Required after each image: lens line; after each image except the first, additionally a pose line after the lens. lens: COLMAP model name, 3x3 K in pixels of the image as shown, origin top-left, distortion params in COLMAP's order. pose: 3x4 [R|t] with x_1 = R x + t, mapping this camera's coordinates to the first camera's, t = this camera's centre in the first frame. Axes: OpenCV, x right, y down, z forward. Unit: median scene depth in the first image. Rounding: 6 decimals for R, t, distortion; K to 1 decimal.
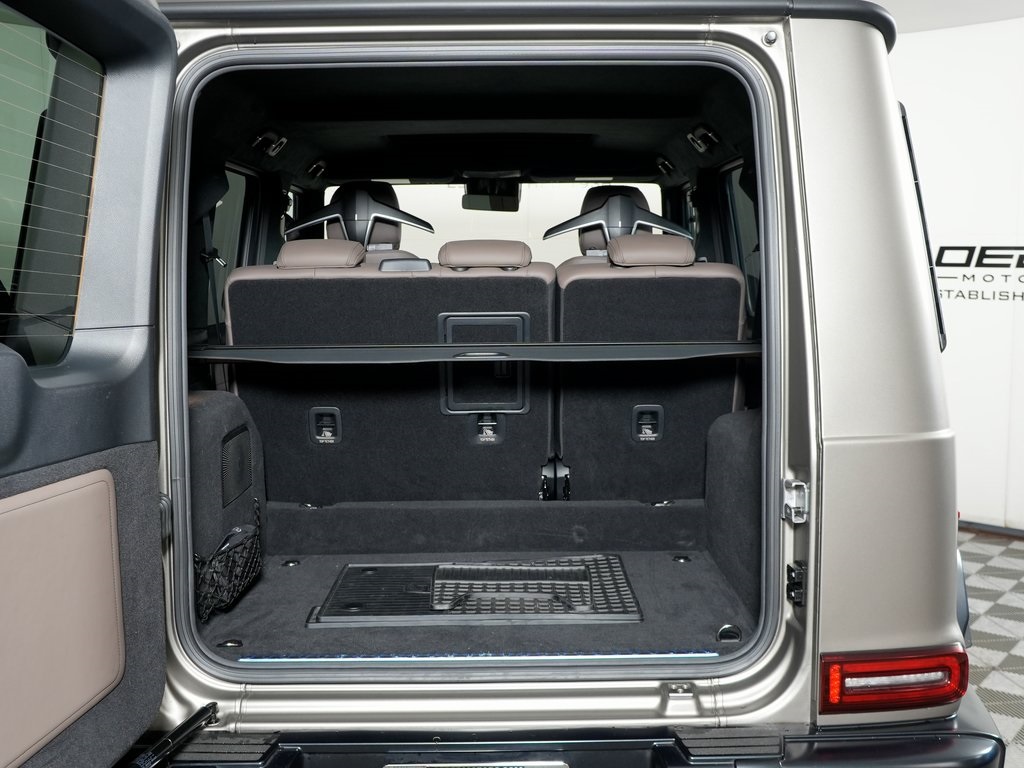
lens RADIAL K [[1134.7, 0, 515.6], [0, 1134.7, 382.4], [0, 0, 1]] dist [-0.025000, 0.000000]
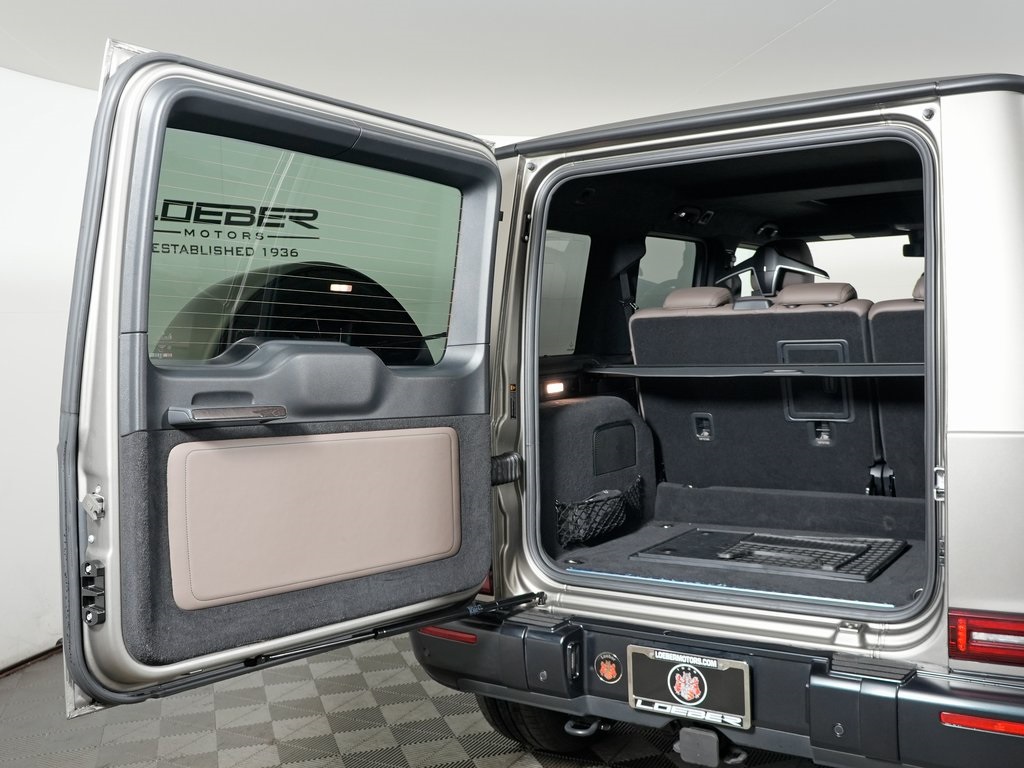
lens RADIAL K [[1046.6, 0, 516.1], [0, 1046.6, 379.3], [0, 0, 1]] dist [-0.012379, 0.000000]
pose [[0.826478, 0.009087, -0.562895, 0.359857], [-0.033517, 0.998890, -0.033087, 0.031828], [0.561970, 0.046212, 0.825866, -0.146432]]
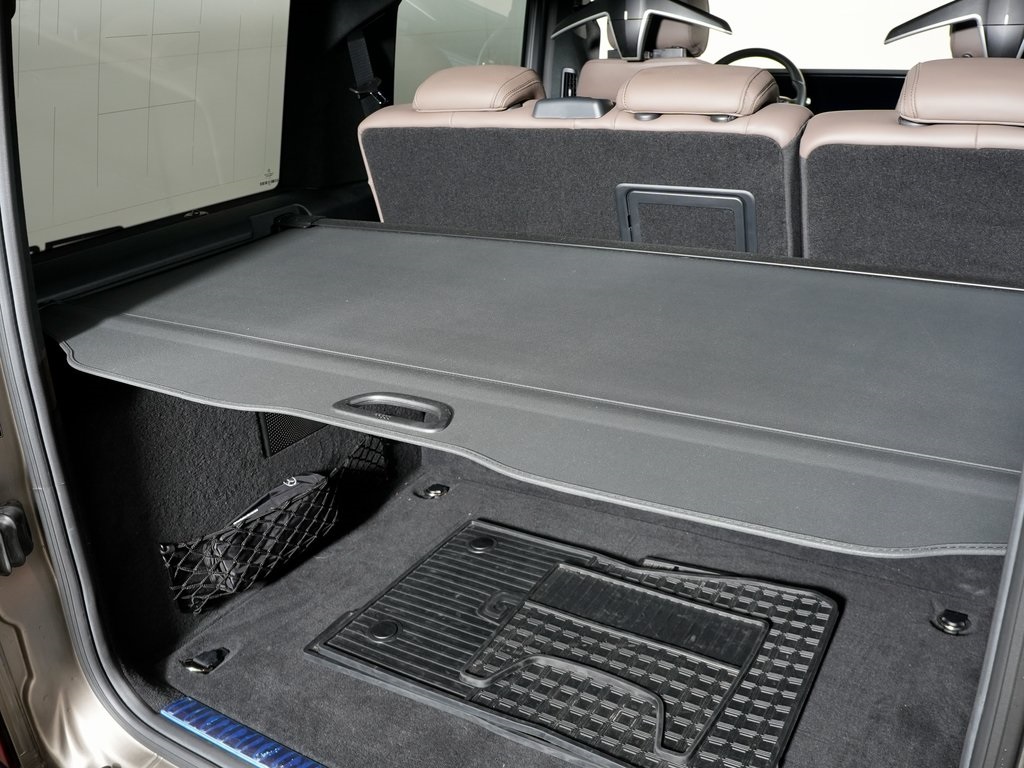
lens RADIAL K [[884.2, 0, 508.5], [0, 884.2, 379.0], [0, 0, 1]] dist [-0.104922, 0.019432]
pose [[0.849410, 0.162219, -0.502183, 0.151121], [-0.012053, 0.957299, 0.288848, -0.099854], [0.527596, -0.239298, 0.815094, 0.537954]]
